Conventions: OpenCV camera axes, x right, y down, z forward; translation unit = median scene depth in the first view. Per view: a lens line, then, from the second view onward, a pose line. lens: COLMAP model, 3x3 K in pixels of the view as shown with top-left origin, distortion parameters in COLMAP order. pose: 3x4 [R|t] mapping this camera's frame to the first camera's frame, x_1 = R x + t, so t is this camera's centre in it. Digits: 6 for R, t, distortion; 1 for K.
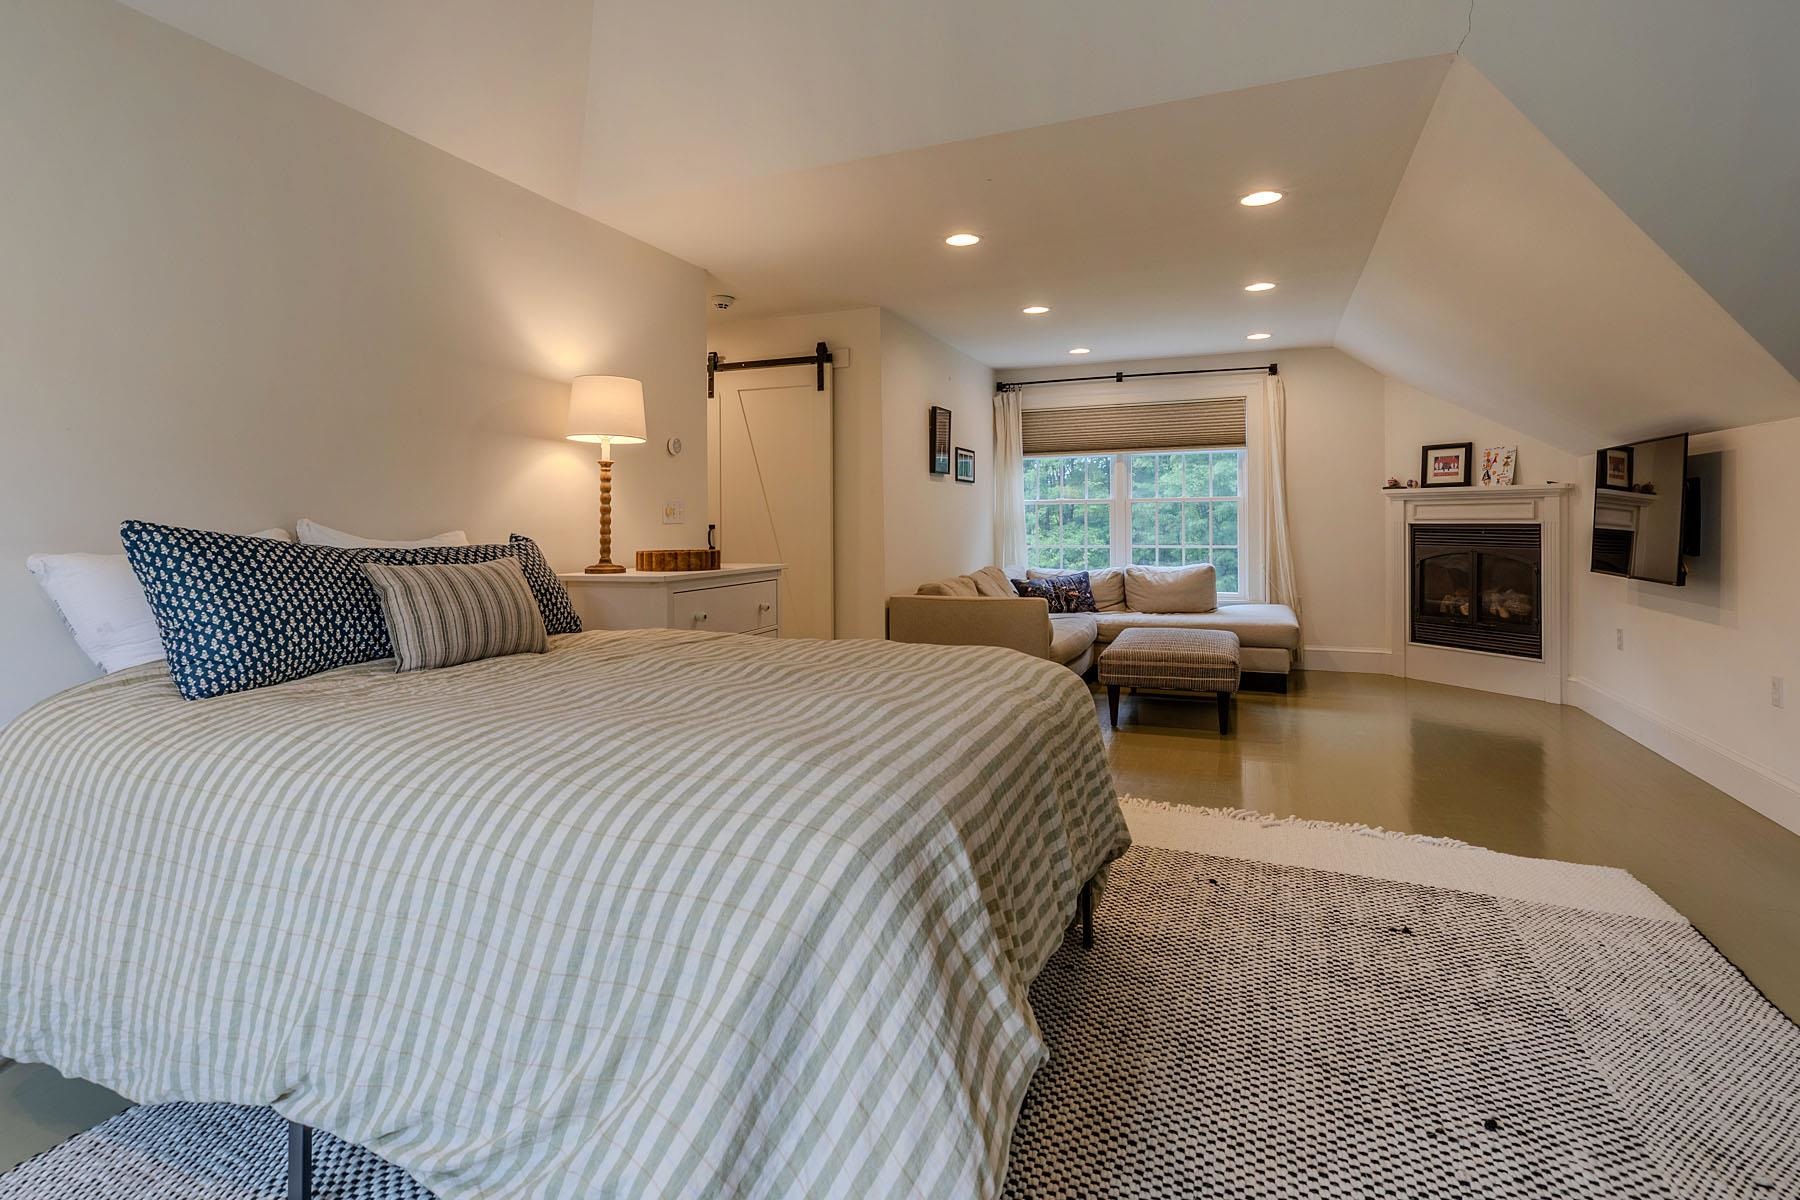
lens RADIAL K [[828.2, 0, 896.4], [0, 828.2, 524.3], [0, 0, 1]] dist [0.001238, 0.000011]
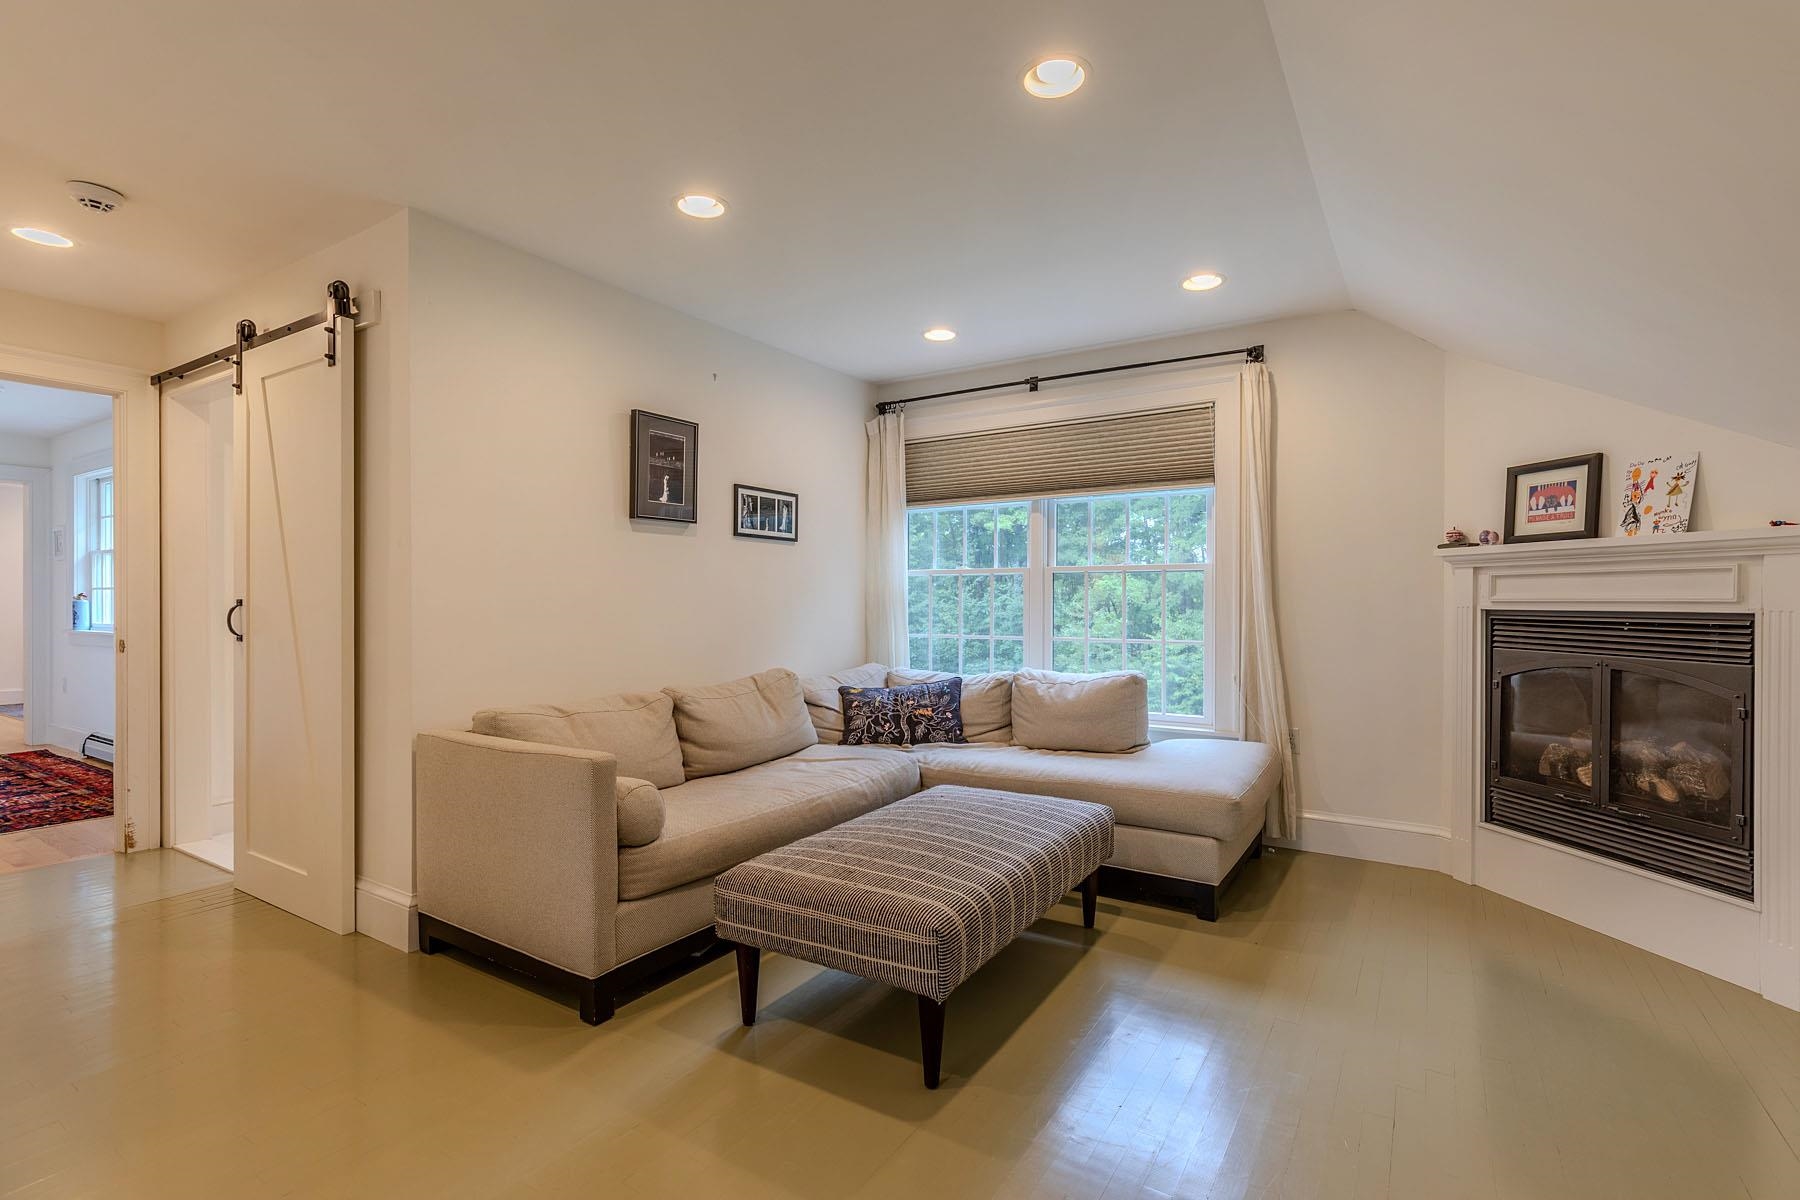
lens RADIAL K [[821.0, 0, 900.0], [0, 821.0, 600.0], [0, 0, 1]] dist [-0.000570, -0.000363]
pose [[0.991447, 0.009206, -0.130187, 0.298906], [-0.009350, 0.999956, -0.000490, -0.002984], [0.130176, 0.001703, 0.991489, 0.397633]]
